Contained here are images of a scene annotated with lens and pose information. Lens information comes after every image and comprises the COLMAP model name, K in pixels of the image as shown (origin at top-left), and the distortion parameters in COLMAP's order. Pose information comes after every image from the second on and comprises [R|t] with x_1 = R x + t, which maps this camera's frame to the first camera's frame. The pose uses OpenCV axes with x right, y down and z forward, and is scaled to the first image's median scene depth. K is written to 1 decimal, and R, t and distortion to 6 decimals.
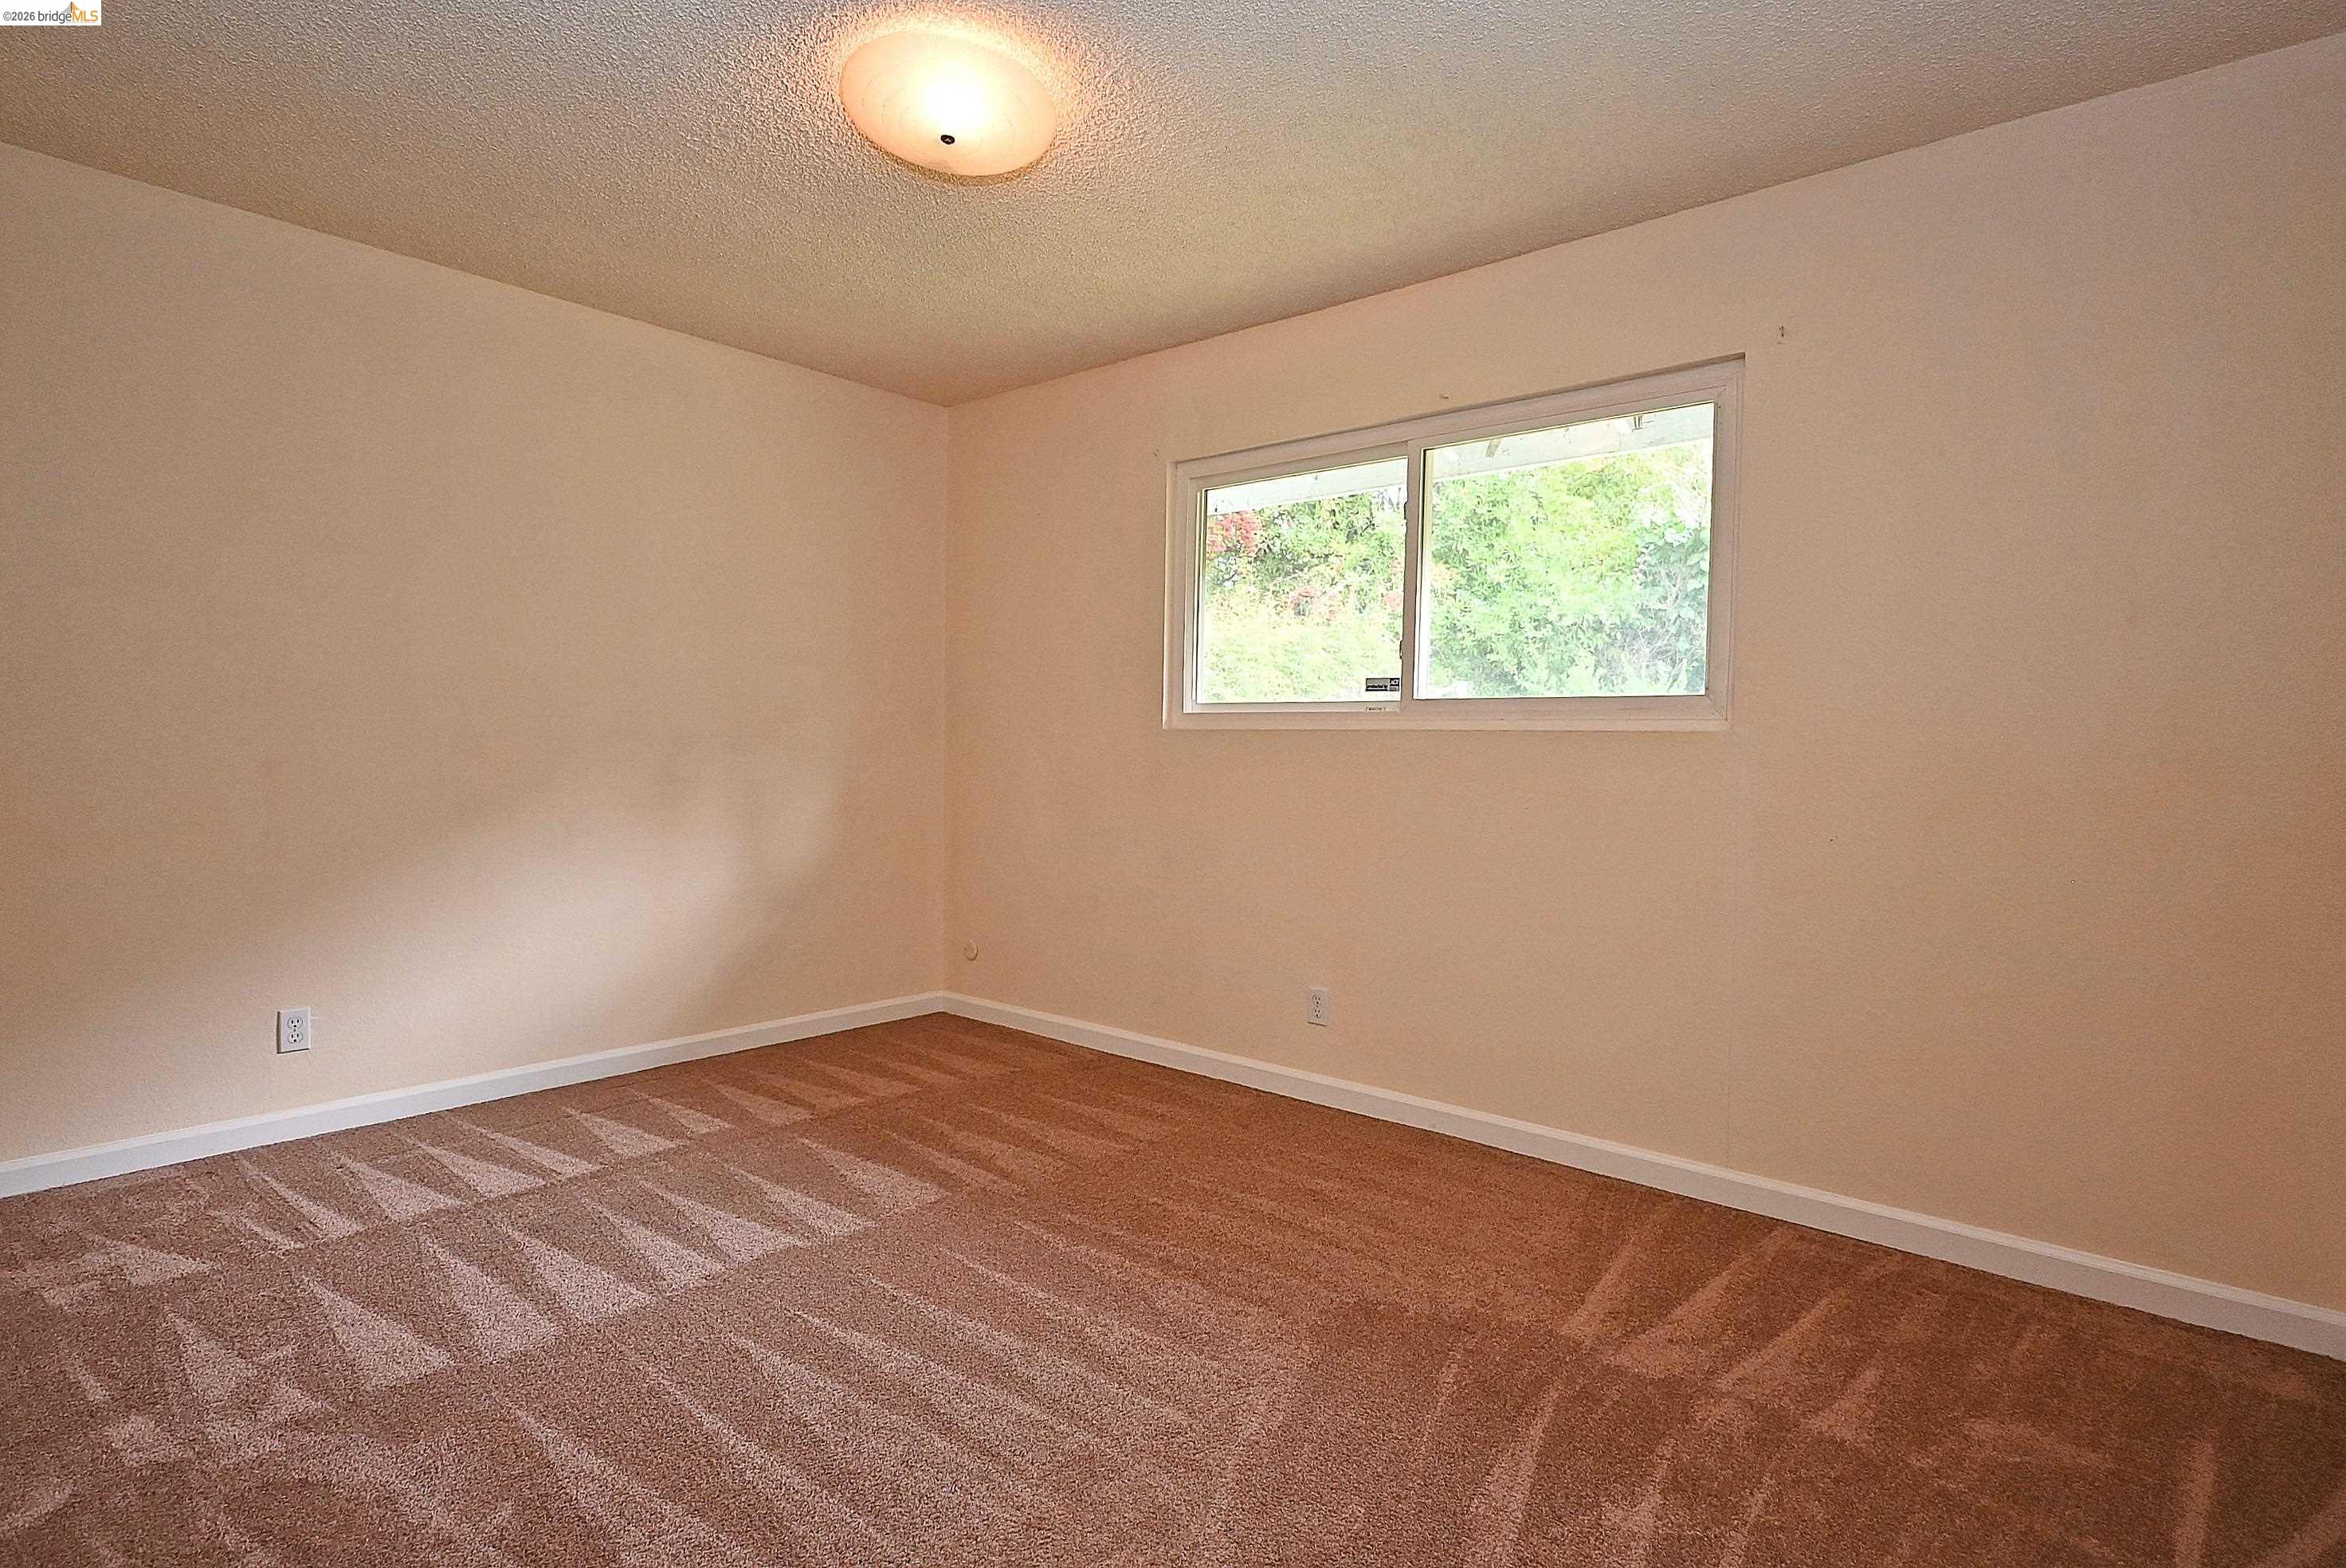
lens RADIAL K [[1162.6, 0, 1191.8], [0, 1162.6, 781.4], [0, 0, 1]] dist [-0.005633, 0.002648]
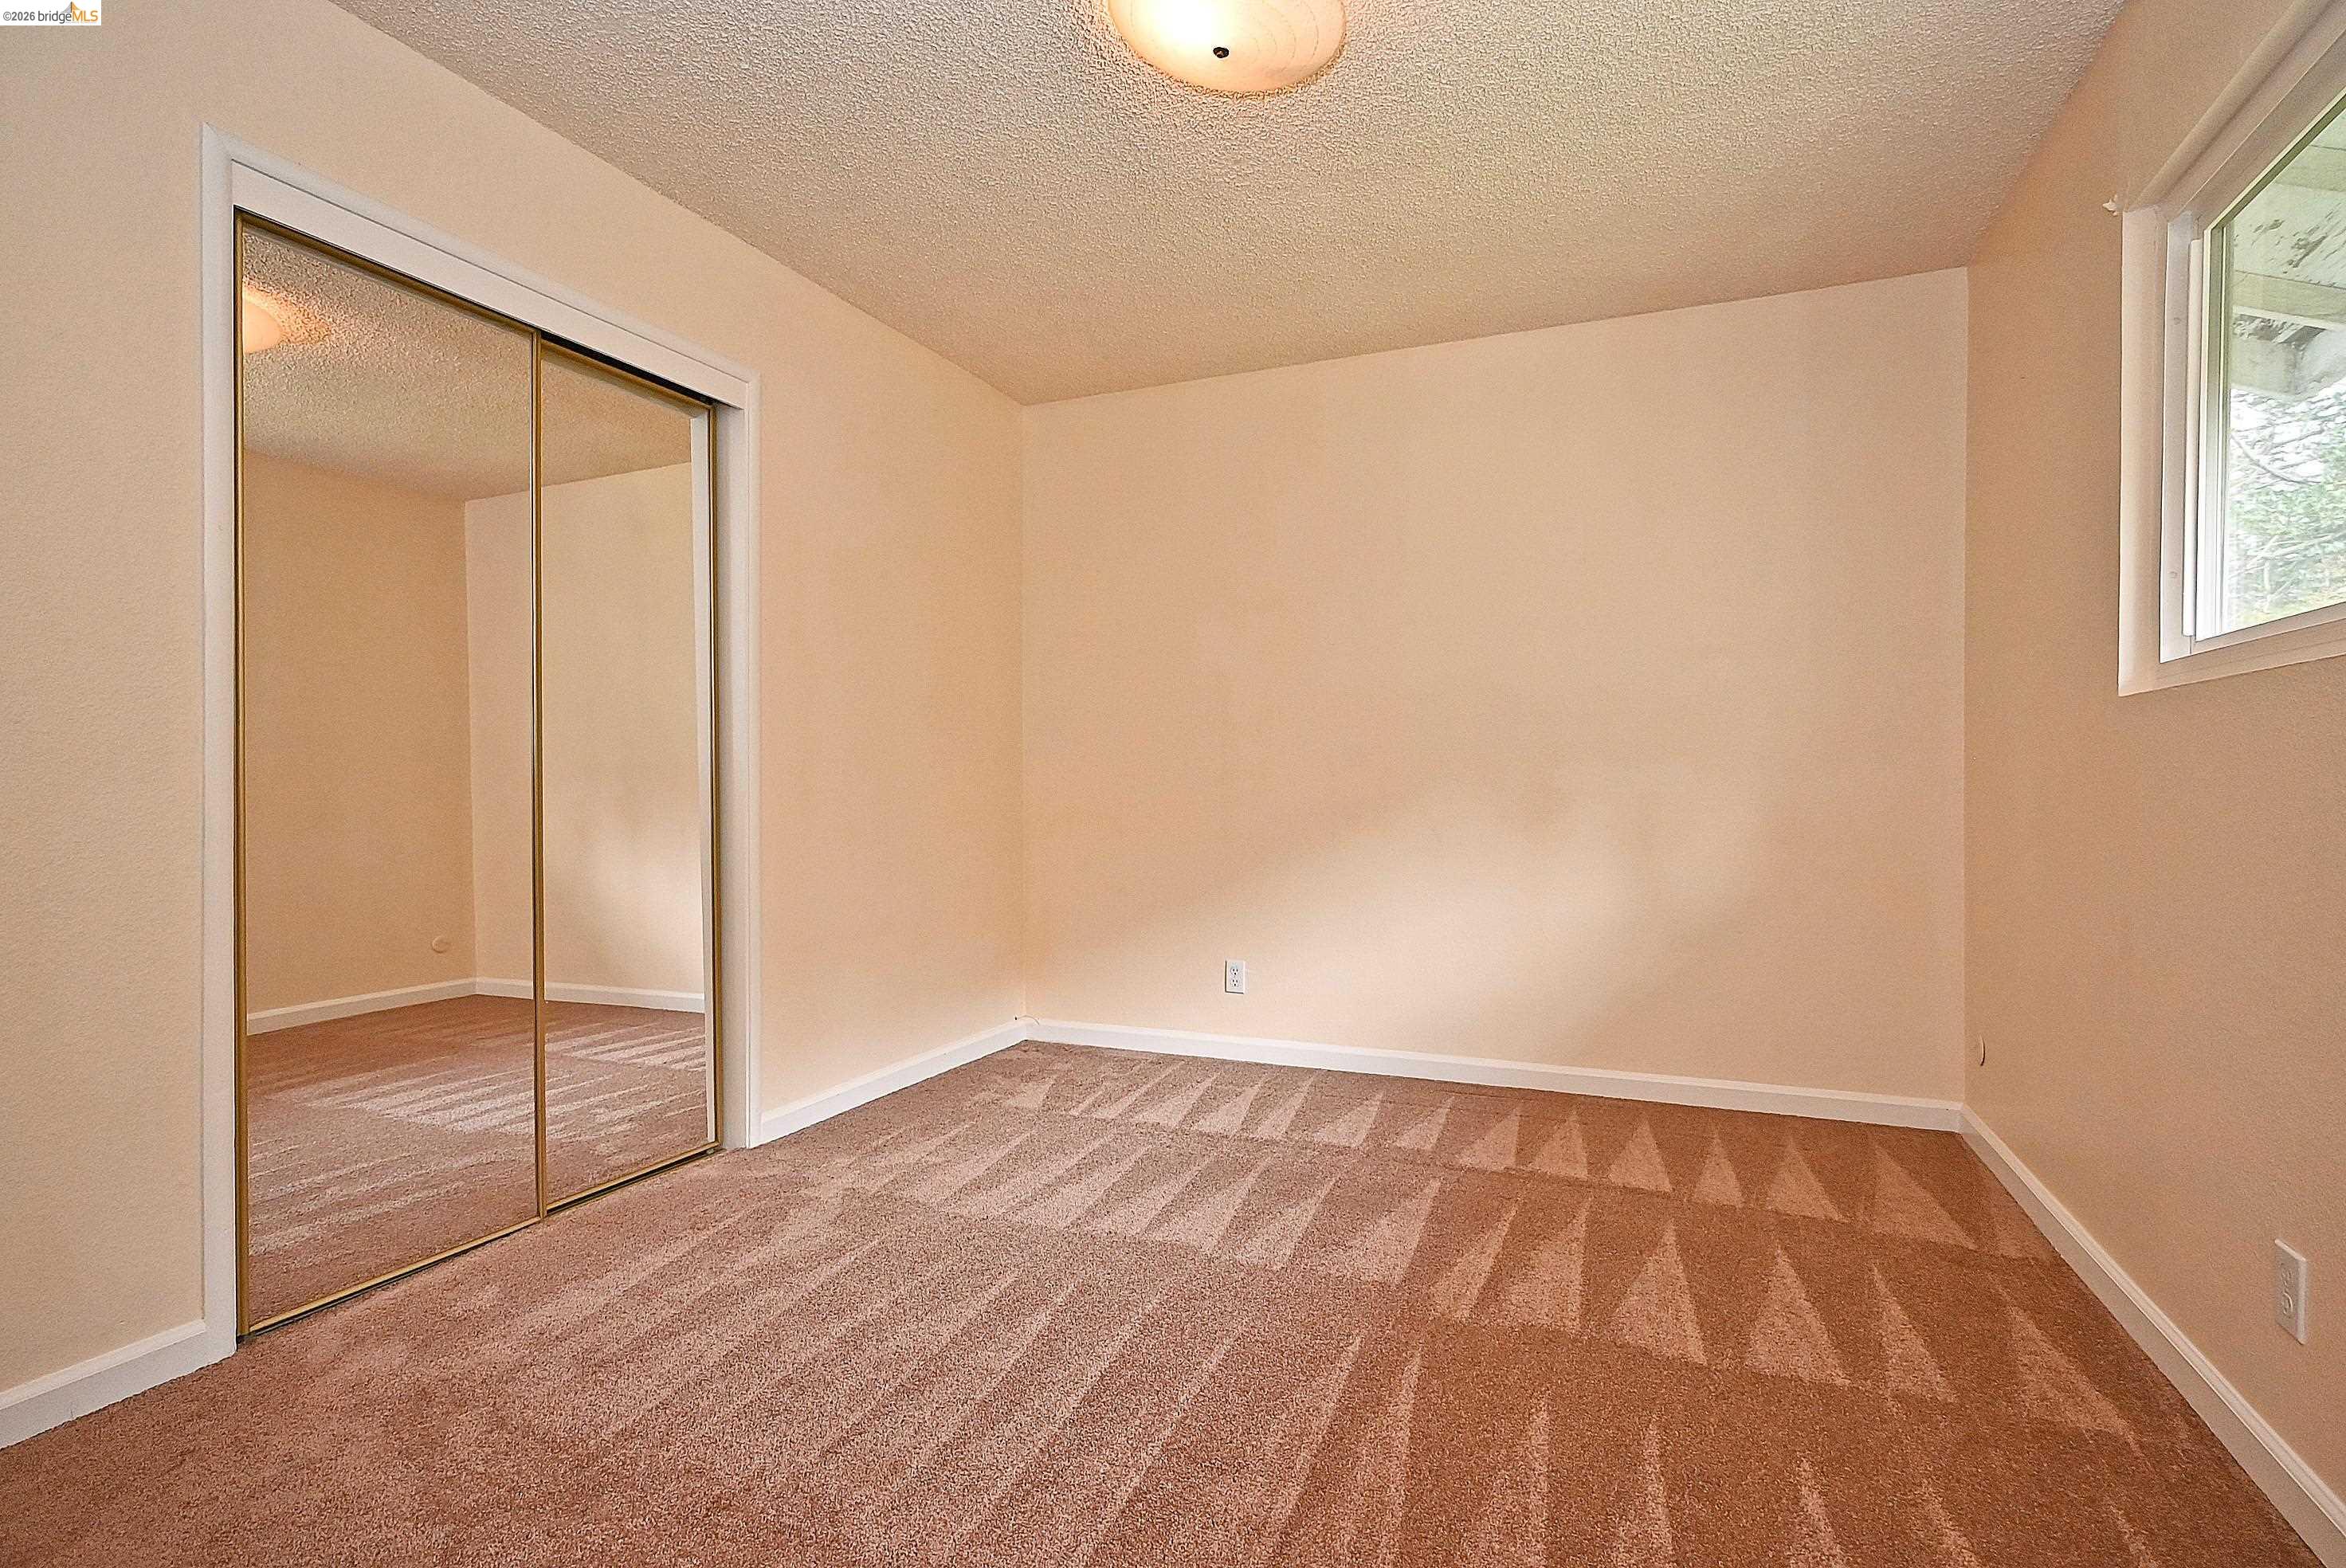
lens RADIAL K [[1162.6, 0, 1191.6], [0, 1162.6, 789.0], [0, 0, 1]] dist [-0.005633, 0.002648]
pose [[0.304272, -0.008995, -0.952543, 0.488781], [-0.020158, 0.999671, -0.015879, 0.022398], [0.952372, 0.024033, 0.303991, 0.558928]]
